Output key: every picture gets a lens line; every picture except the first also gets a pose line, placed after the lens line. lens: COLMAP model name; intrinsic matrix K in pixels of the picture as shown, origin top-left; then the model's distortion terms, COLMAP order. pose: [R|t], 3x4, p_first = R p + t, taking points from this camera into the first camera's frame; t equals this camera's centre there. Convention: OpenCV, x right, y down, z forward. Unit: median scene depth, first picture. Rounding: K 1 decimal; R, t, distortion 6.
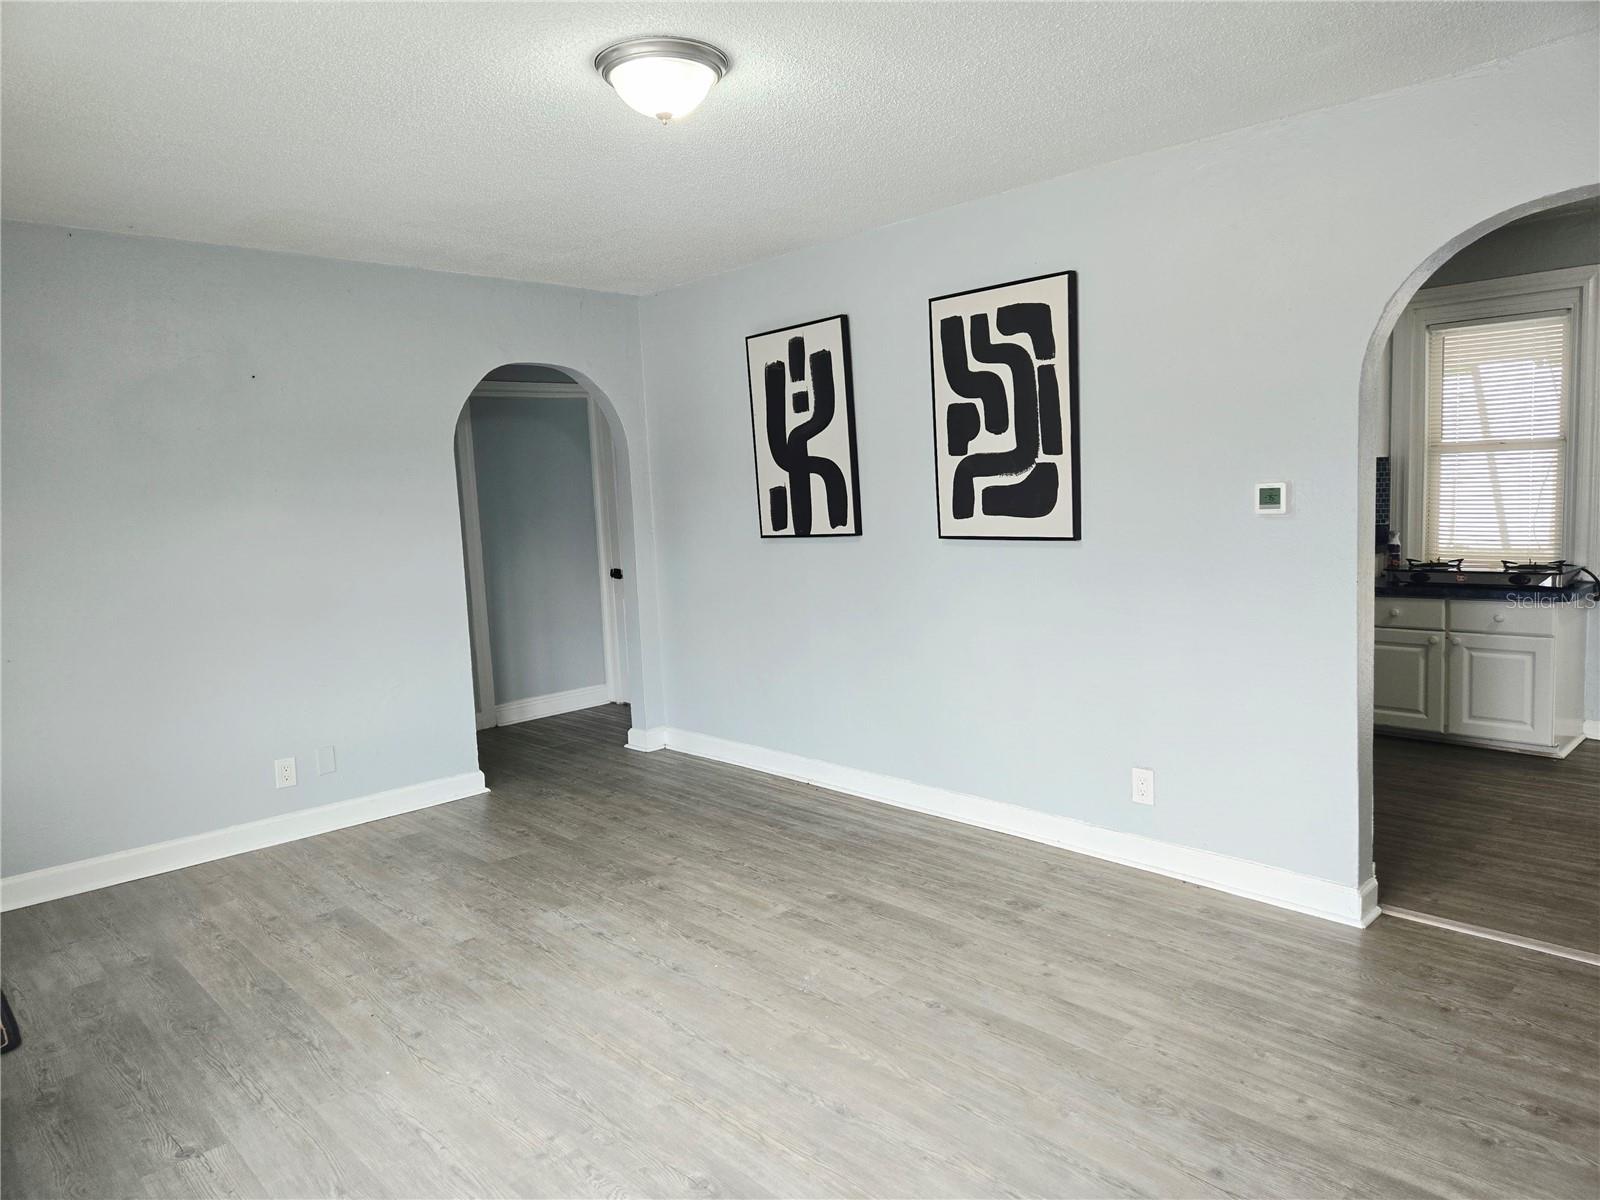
lens RADIAL K [[1078.6, 0, 811.2], [0, 1078.6, 604.4], [0, 0, 1]] dist [0.056714, -0.031711]
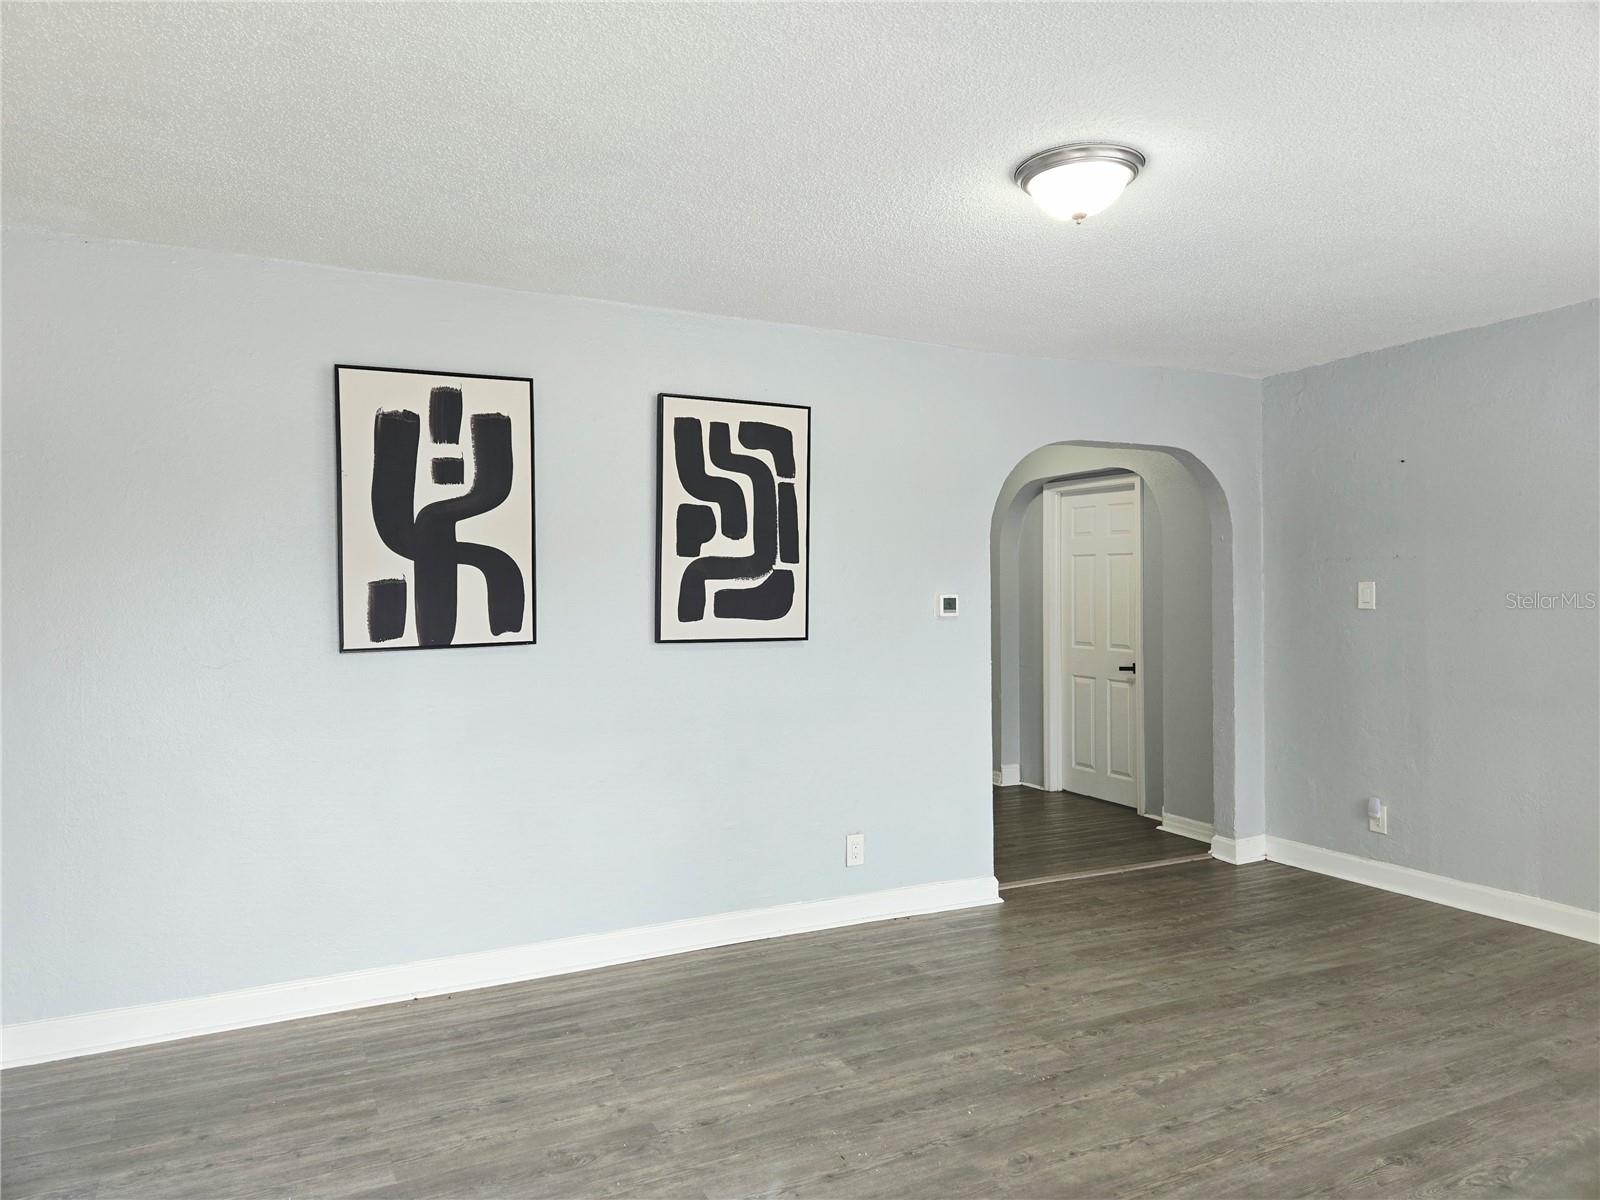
lens RADIAL K [[1078.6, 0, 796.9], [0, 1078.6, 573.1], [0, 0, 1]] dist [0.056714, -0.031711]
pose [[0.276991, 0.060401, 0.958972, -0.782065], [0.096667, 0.991207, -0.090353, -0.026267], [-0.955998, 0.117728, 0.268717, 0.659512]]
